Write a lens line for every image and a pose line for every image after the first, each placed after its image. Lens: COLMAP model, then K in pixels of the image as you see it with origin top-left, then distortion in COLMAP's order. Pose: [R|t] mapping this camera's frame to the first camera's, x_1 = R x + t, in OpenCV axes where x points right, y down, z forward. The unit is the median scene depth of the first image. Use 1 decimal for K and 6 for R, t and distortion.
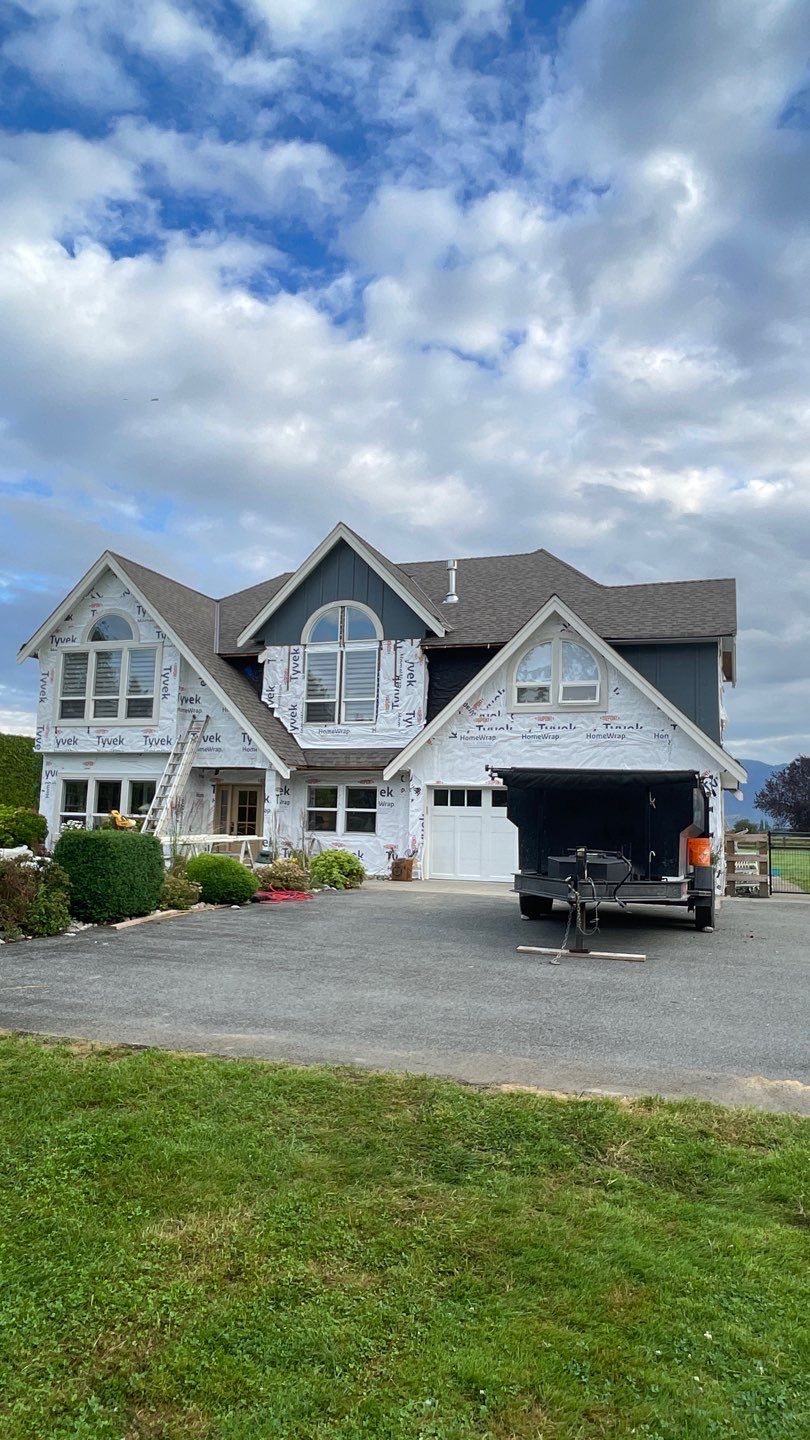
lens RADIAL K [[889.4, 0, 405.0], [0, 889.4, 720.0], [0, 0, 1]] dist [-0.003621, -0.000748]
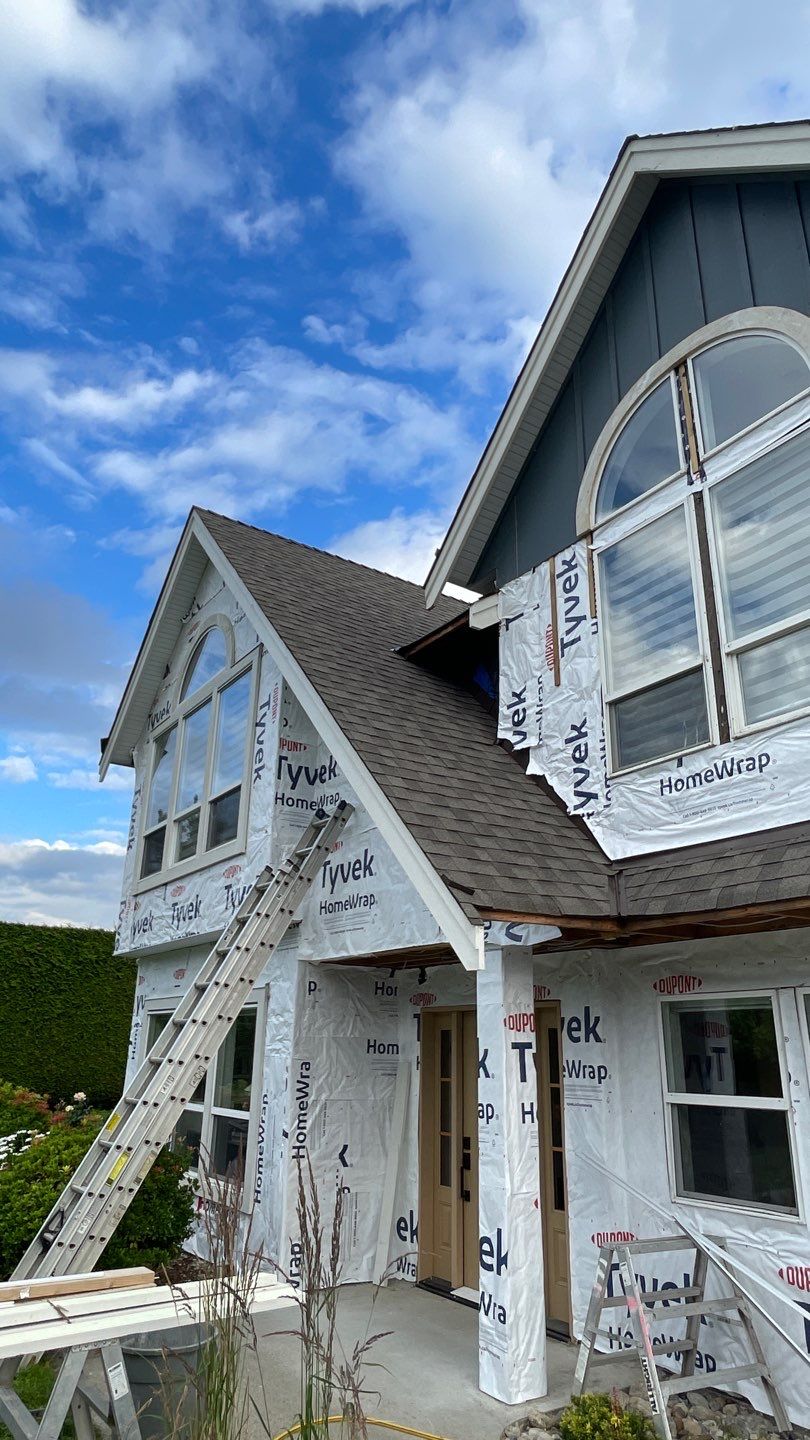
lens RADIAL K [[889.4, 0, 405.0], [0, 889.4, 720.0], [0, 0, 1]] dist [-0.003621, -0.000748]
pose [[0.800697, -0.223934, -0.555641, -0.004889], [0.082429, 0.959869, -0.268063, 0.057386], [0.593371, 0.168837, 0.787023, 0.727522]]
